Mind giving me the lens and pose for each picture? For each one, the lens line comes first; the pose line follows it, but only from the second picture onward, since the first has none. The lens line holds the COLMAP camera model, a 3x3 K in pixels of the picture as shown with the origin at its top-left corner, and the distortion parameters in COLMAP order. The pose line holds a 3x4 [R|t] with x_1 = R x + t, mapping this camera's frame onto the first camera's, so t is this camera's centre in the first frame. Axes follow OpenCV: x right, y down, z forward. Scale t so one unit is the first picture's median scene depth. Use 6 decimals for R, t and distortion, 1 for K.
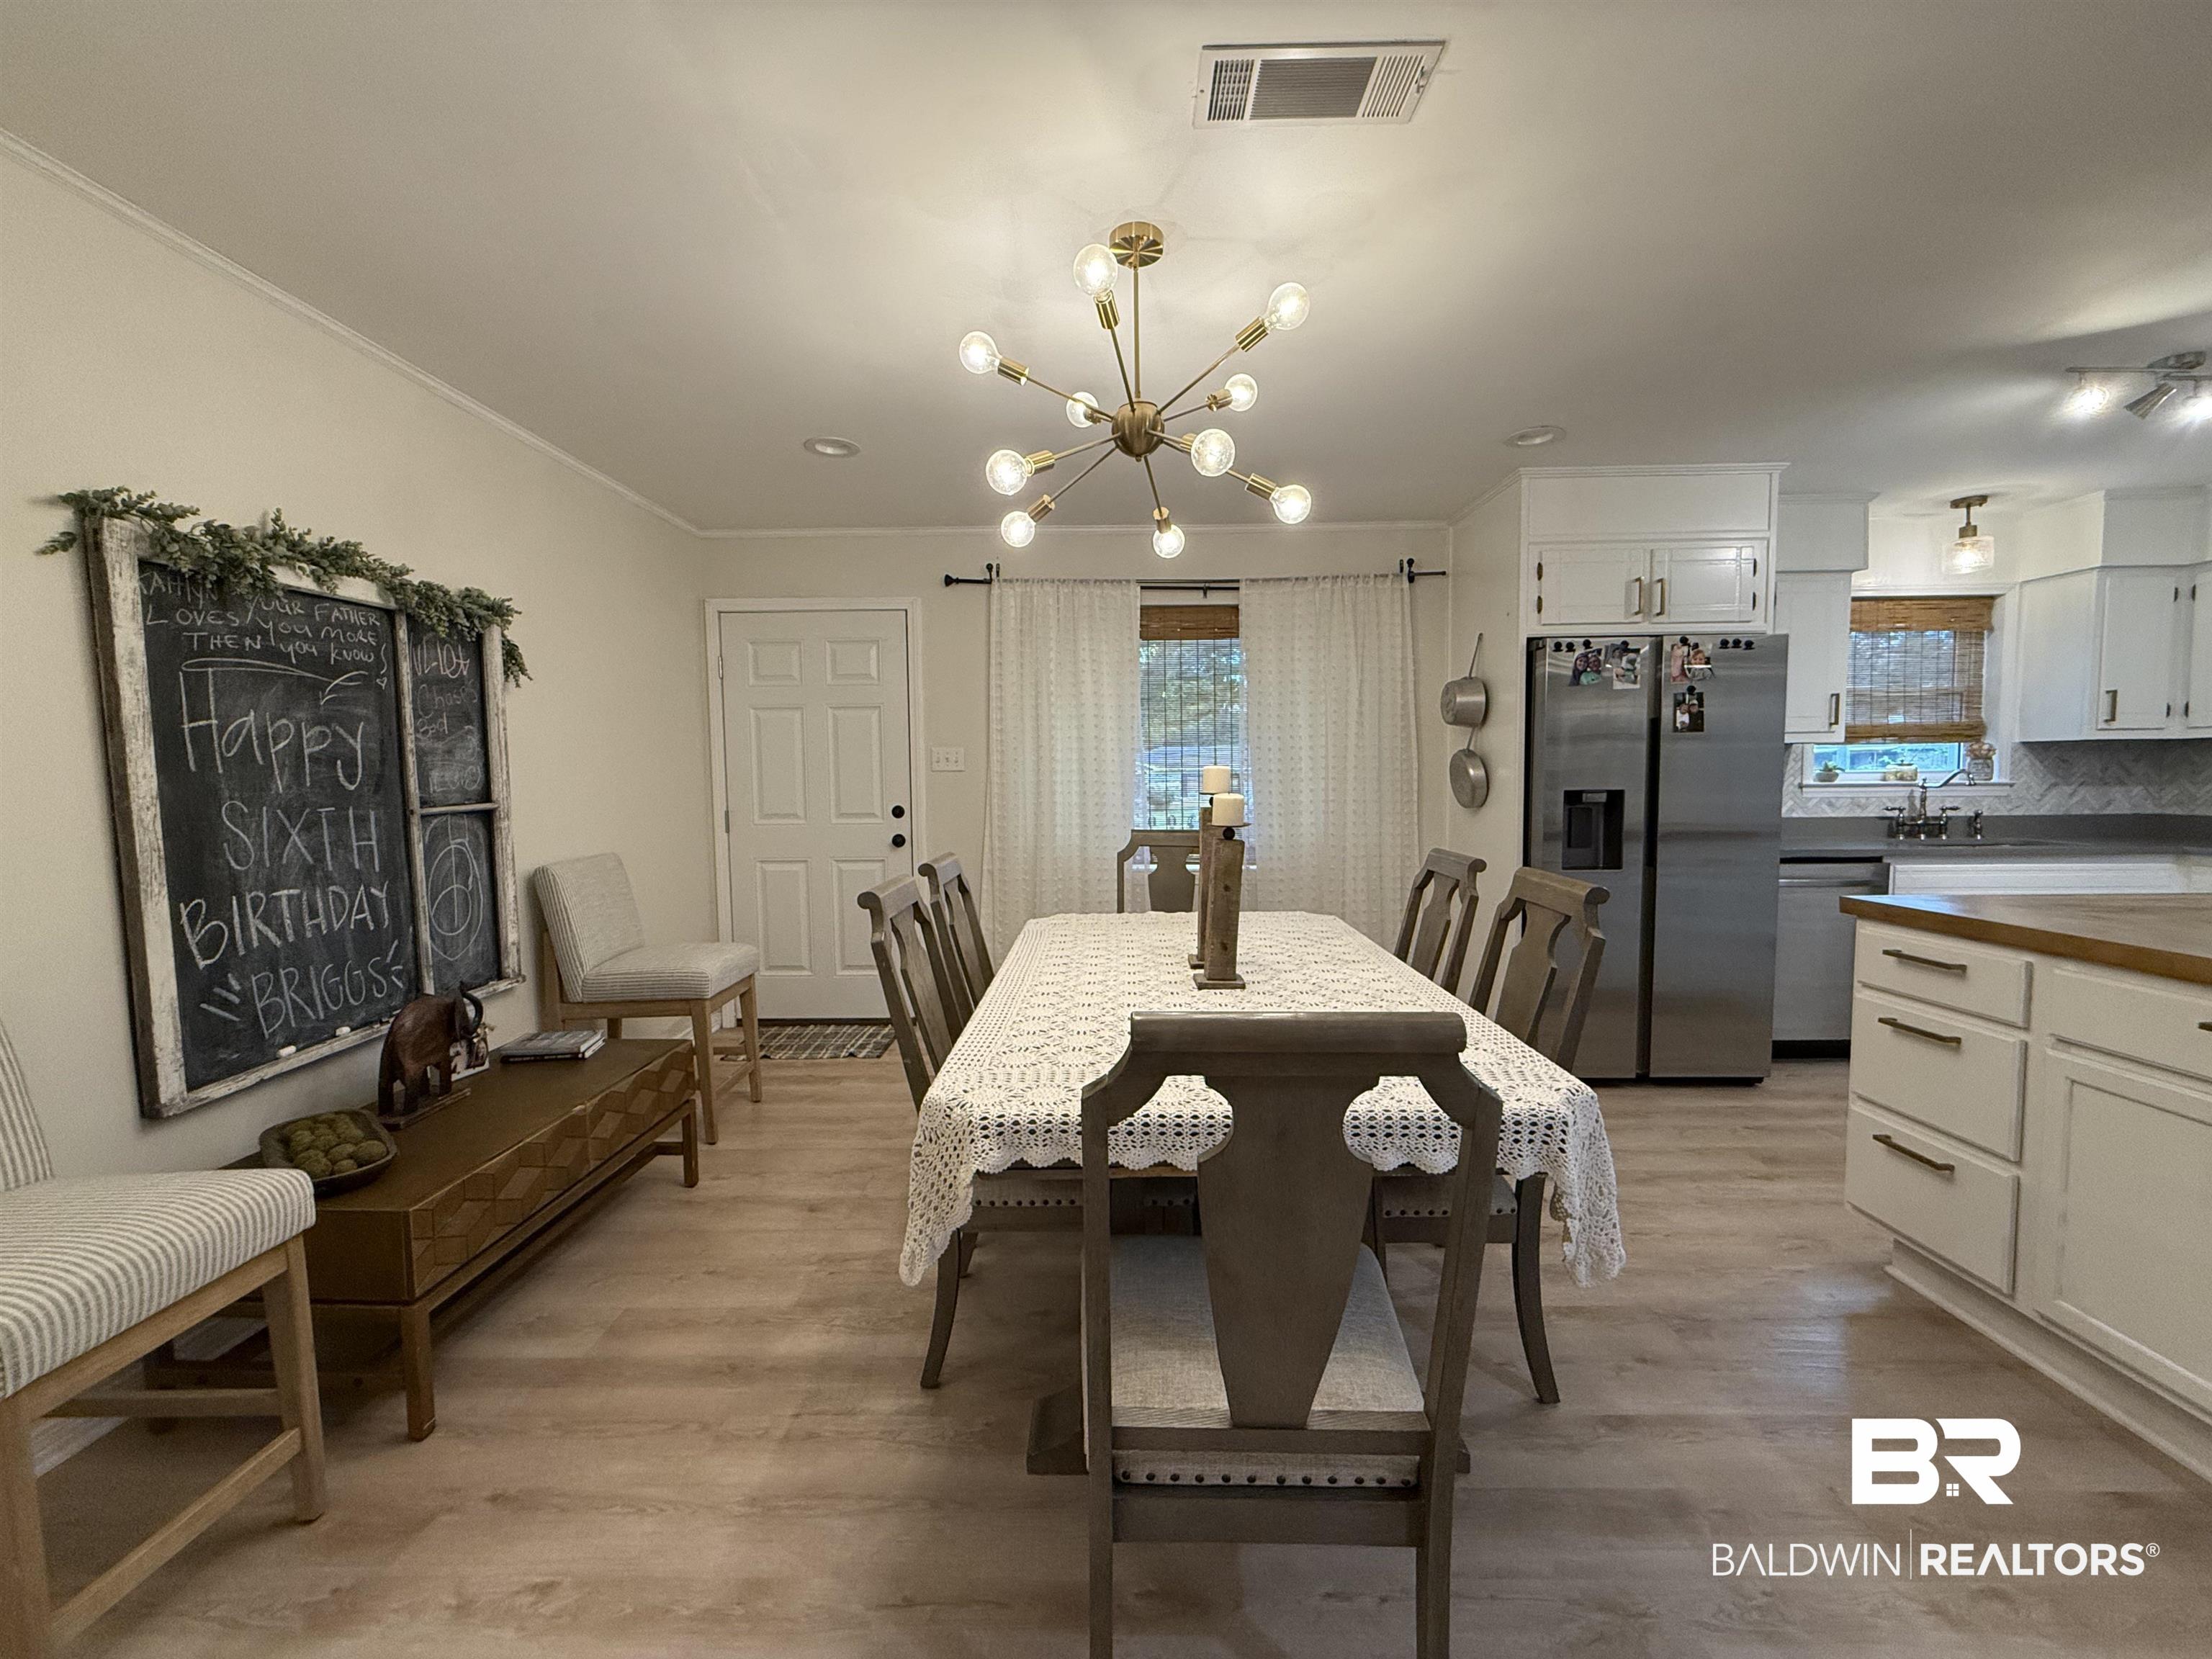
lens RADIAL K [[883.5, 0, 1101.1], [0, 883.5, 828.8], [0, 0, 1]] dist [0.000377, 0.000103]
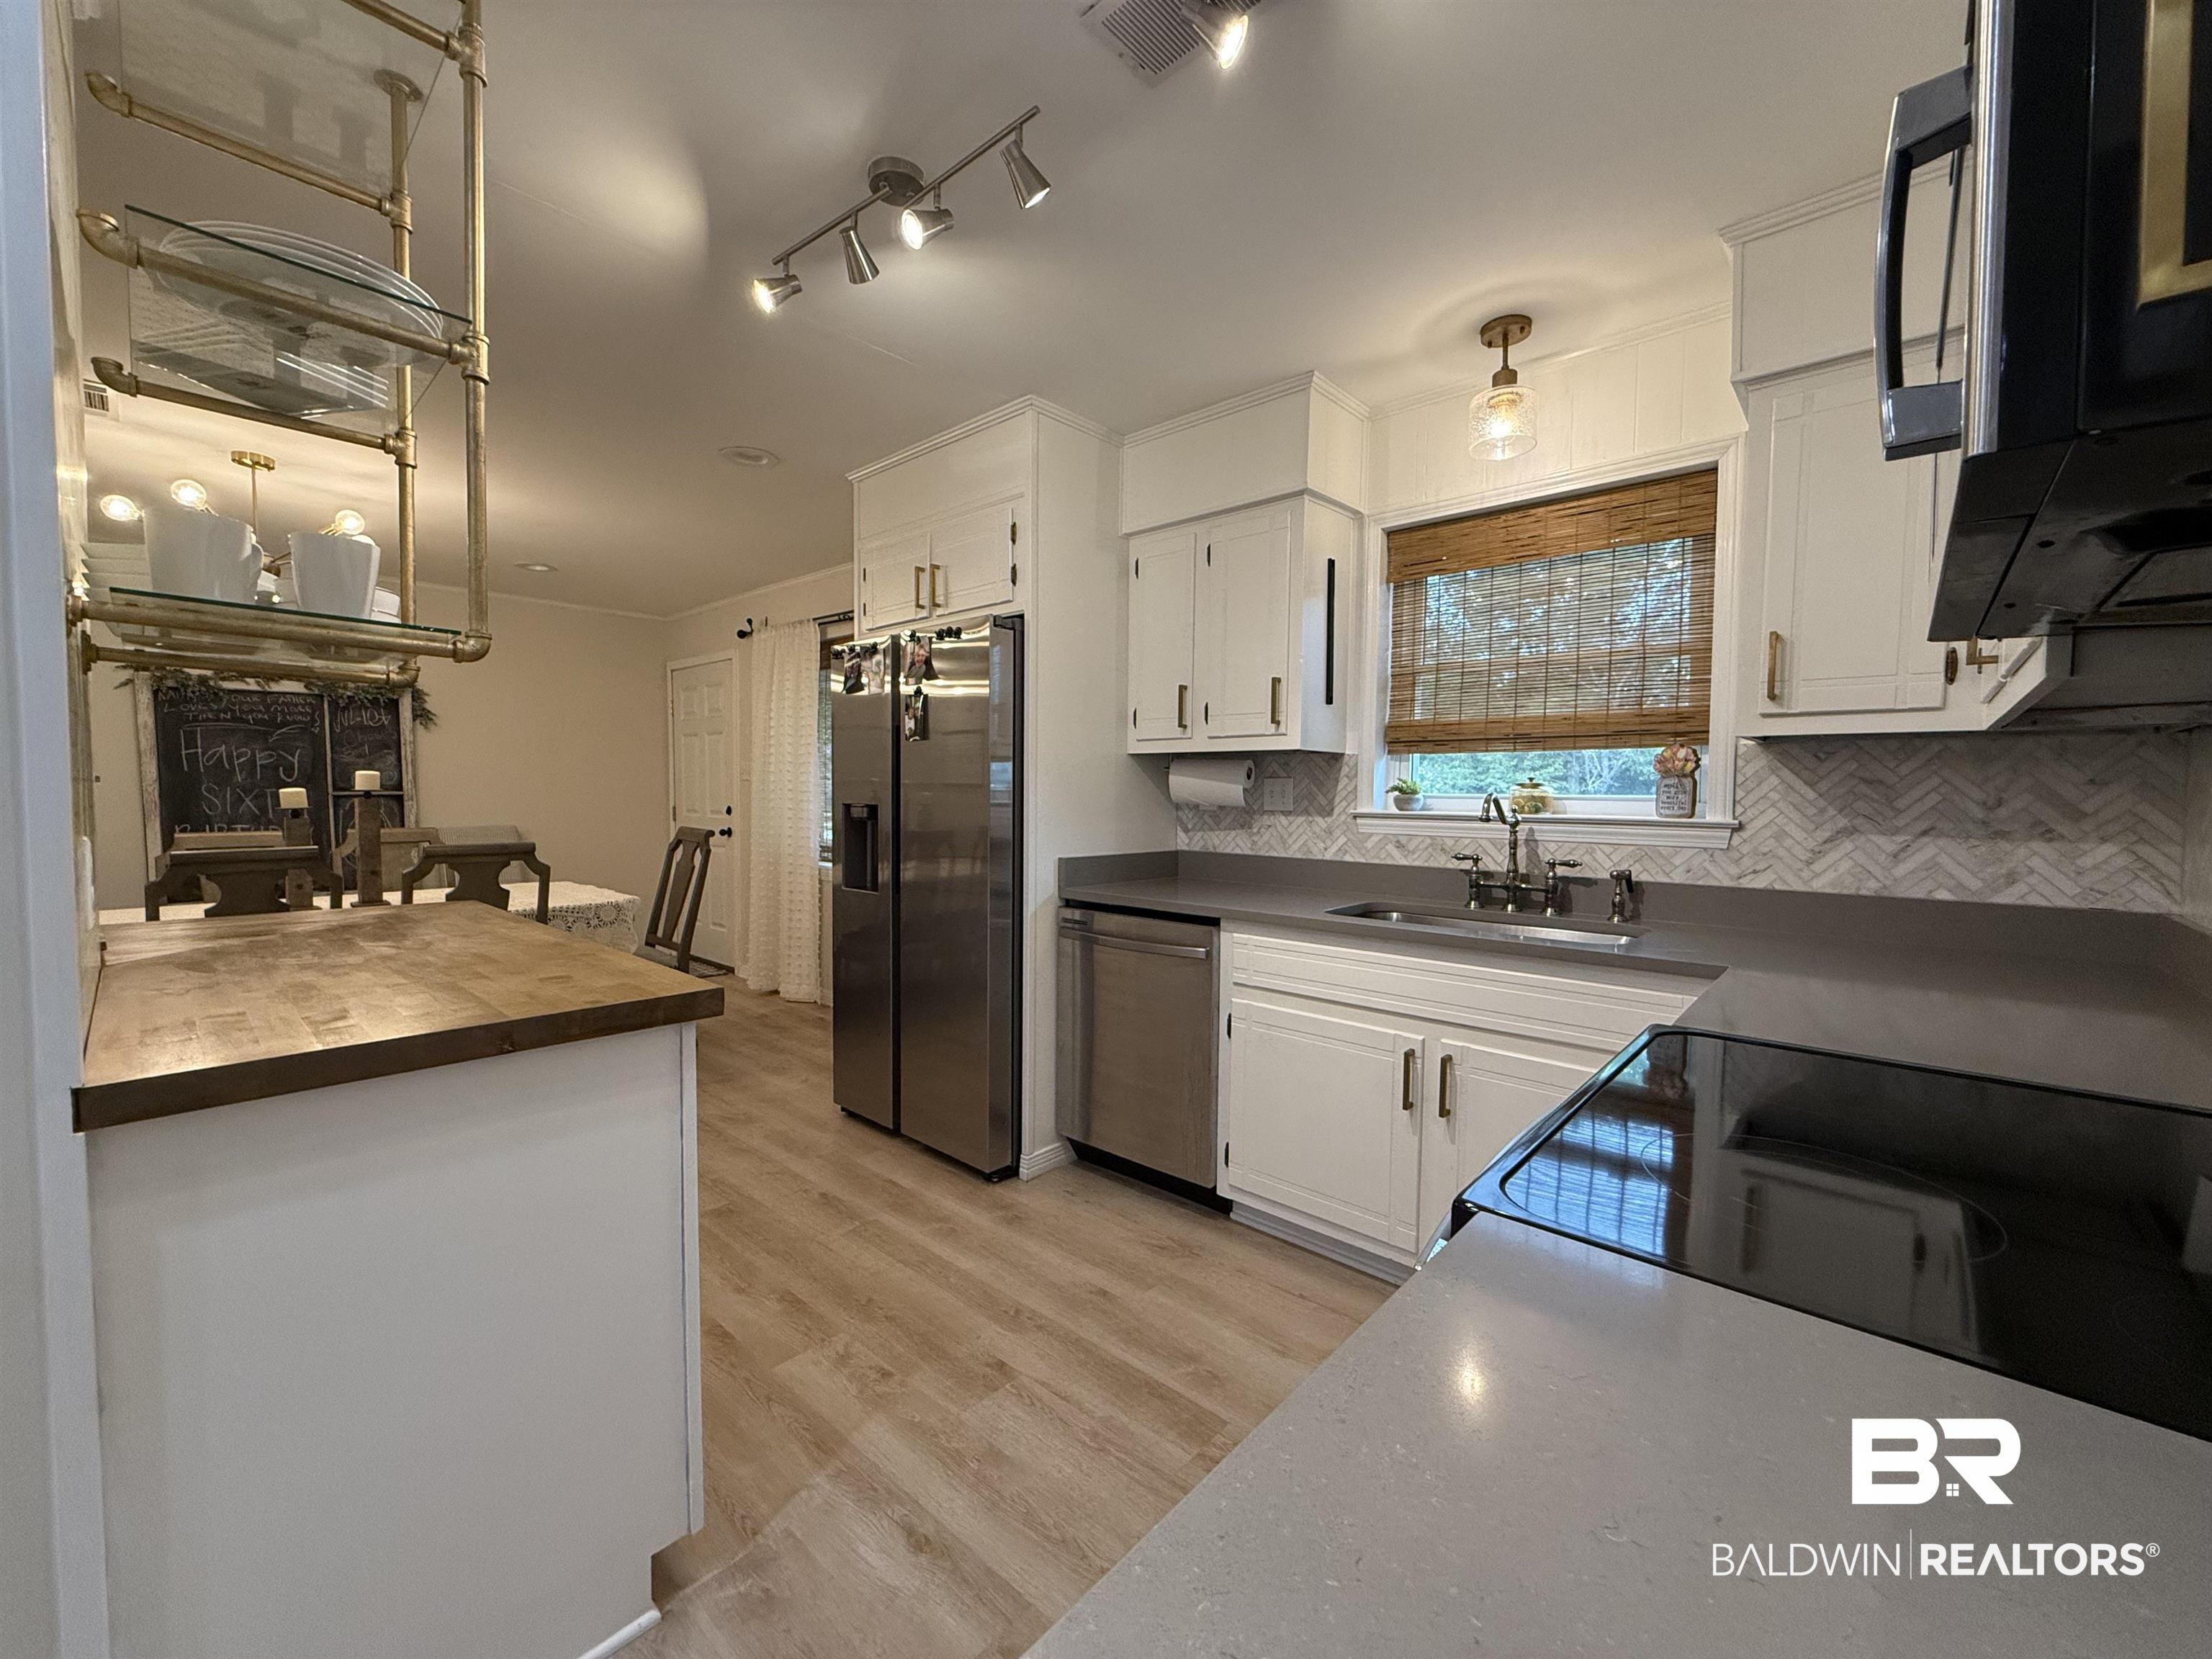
lens RADIAL K [[883.5, 0, 1101.1], [0, 883.5, 828.8], [0, 0, 1]] dist [0.000377, 0.000103]
pose [[0.752009, 0.046110, -0.657538, 1.207503], [-0.060241, 0.998183, 0.001101, -0.030182], [0.656394, 0.038782, 0.753421, 0.412745]]
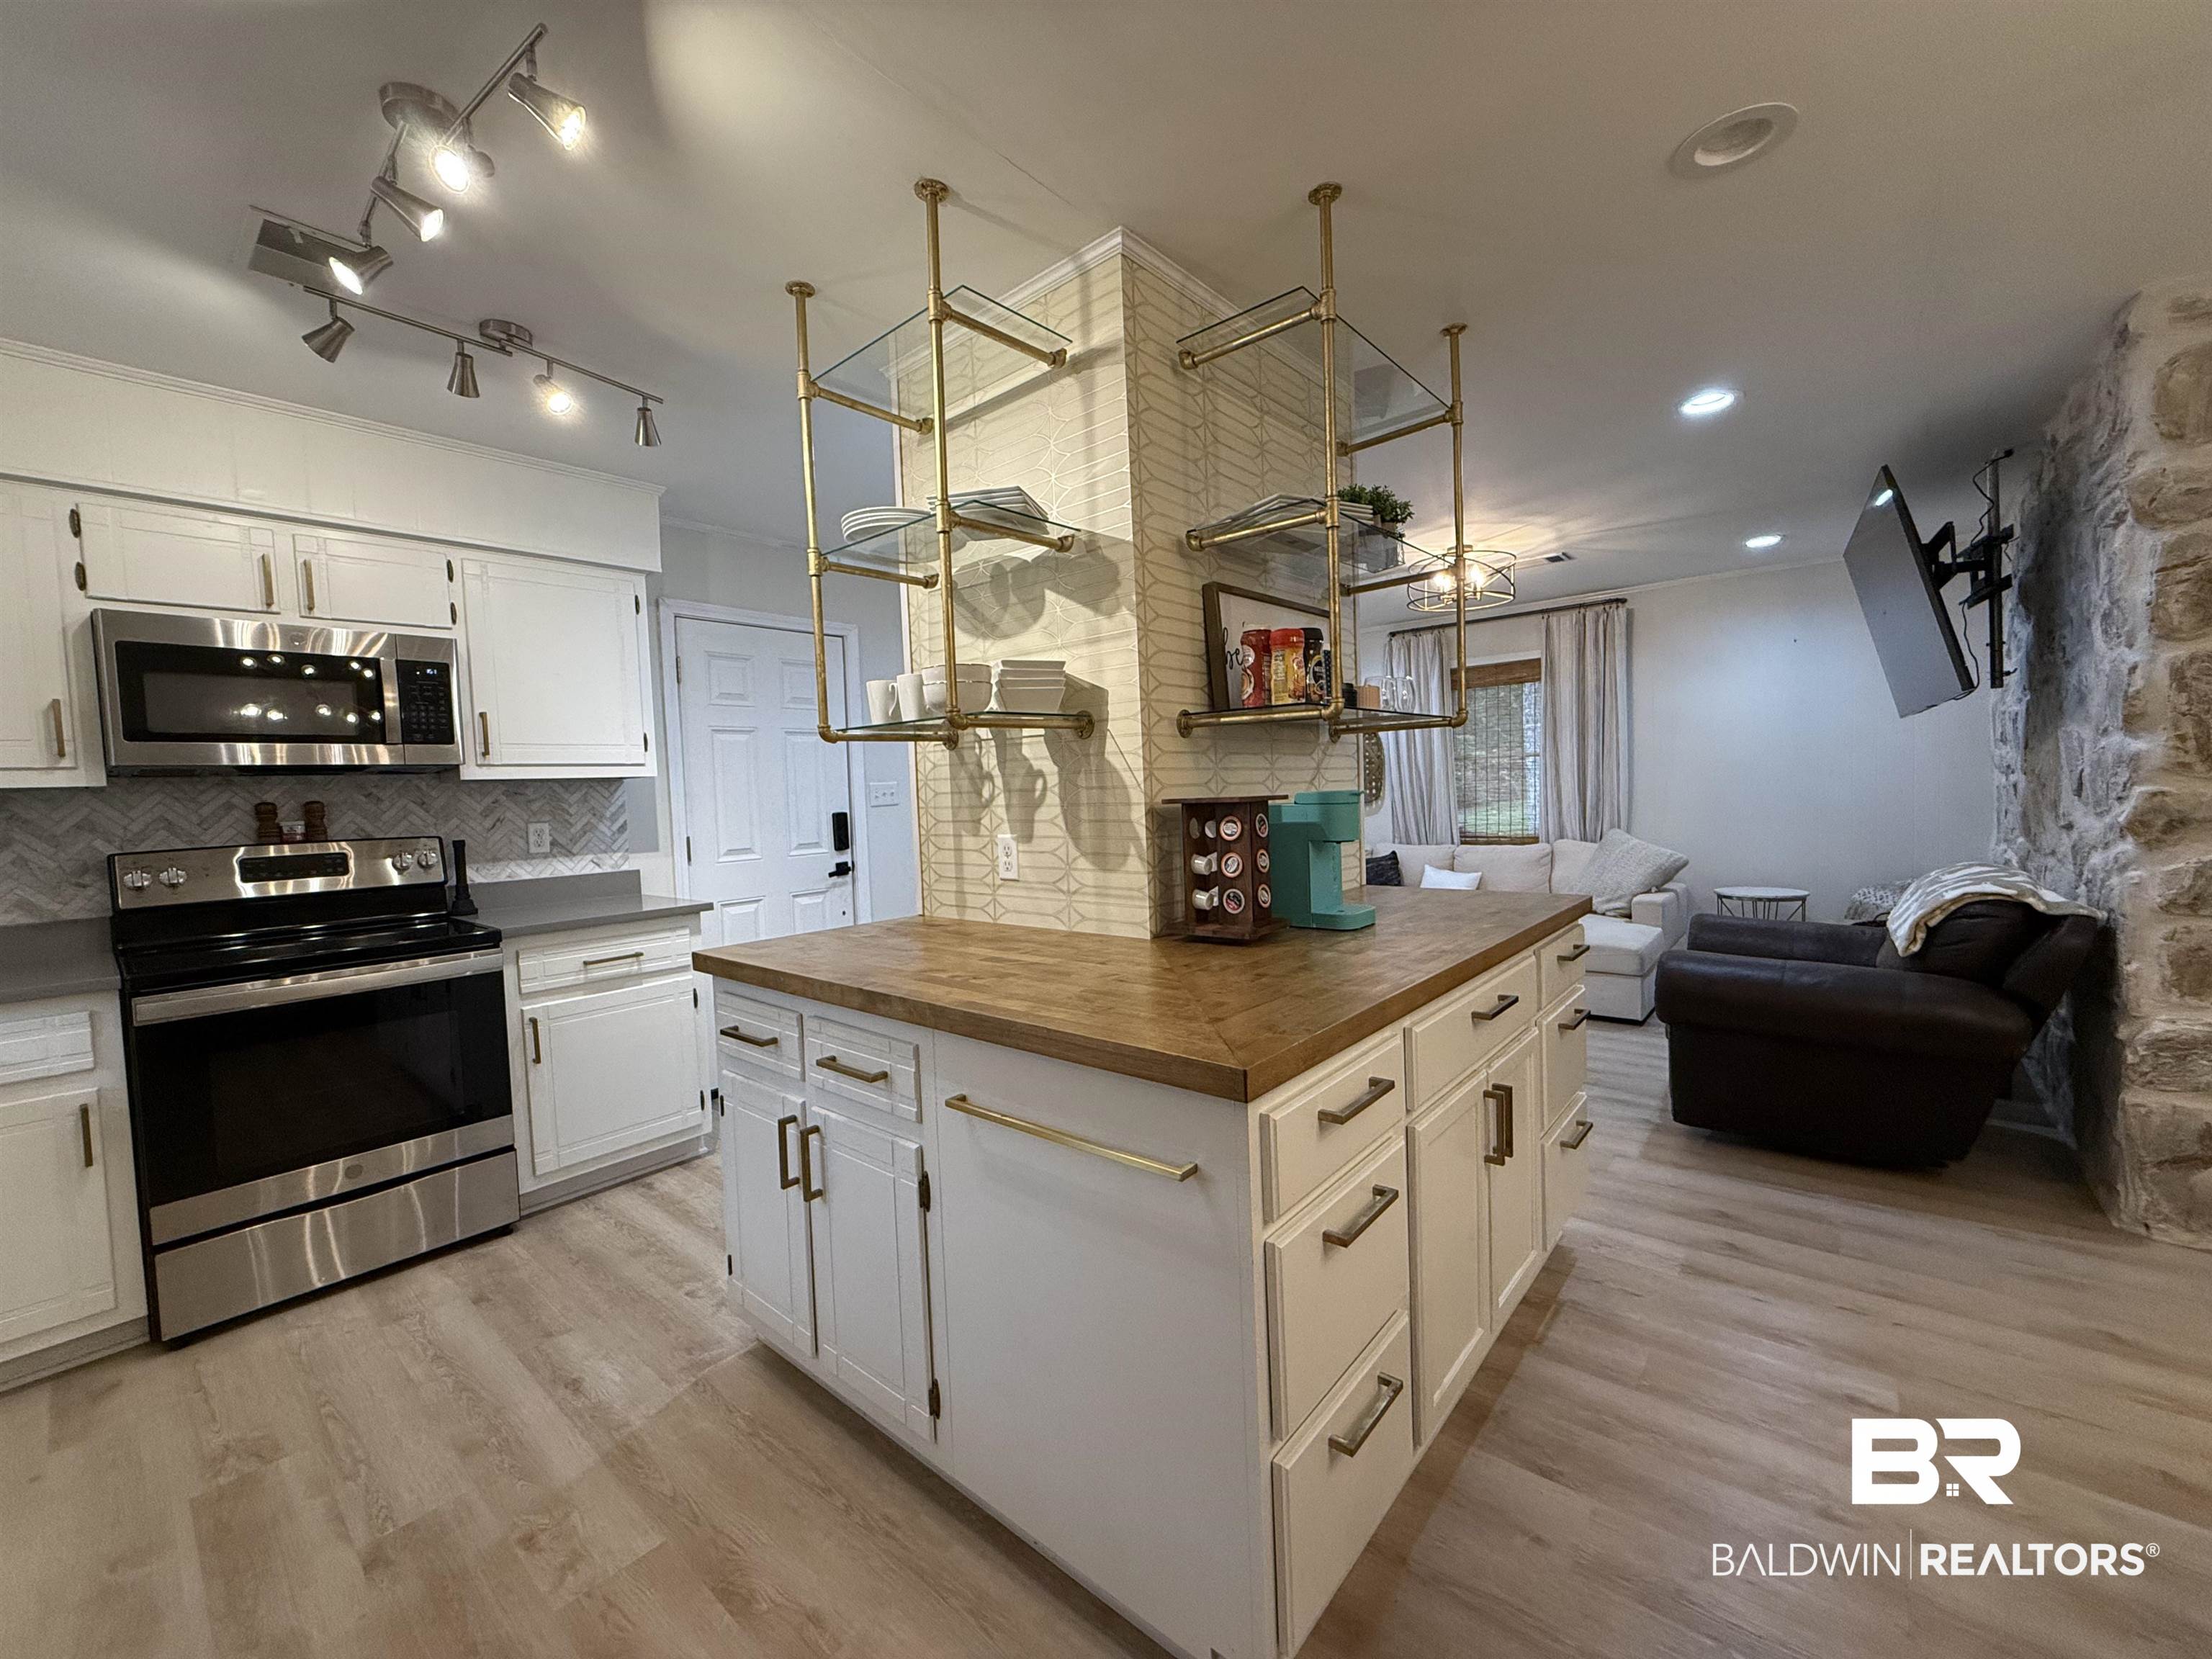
lens RADIAL K [[879.9, 0, 1102.9], [0, 879.9, 831.7], [0, 0, 1]] dist [-0.001887, -0.000169]
pose [[-0.768255, 0.007619, 0.640098, 0.353271], [0.084535, 0.992379, 0.089649, -0.055705], [-0.634537, 0.122984, -0.763045, 0.812103]]
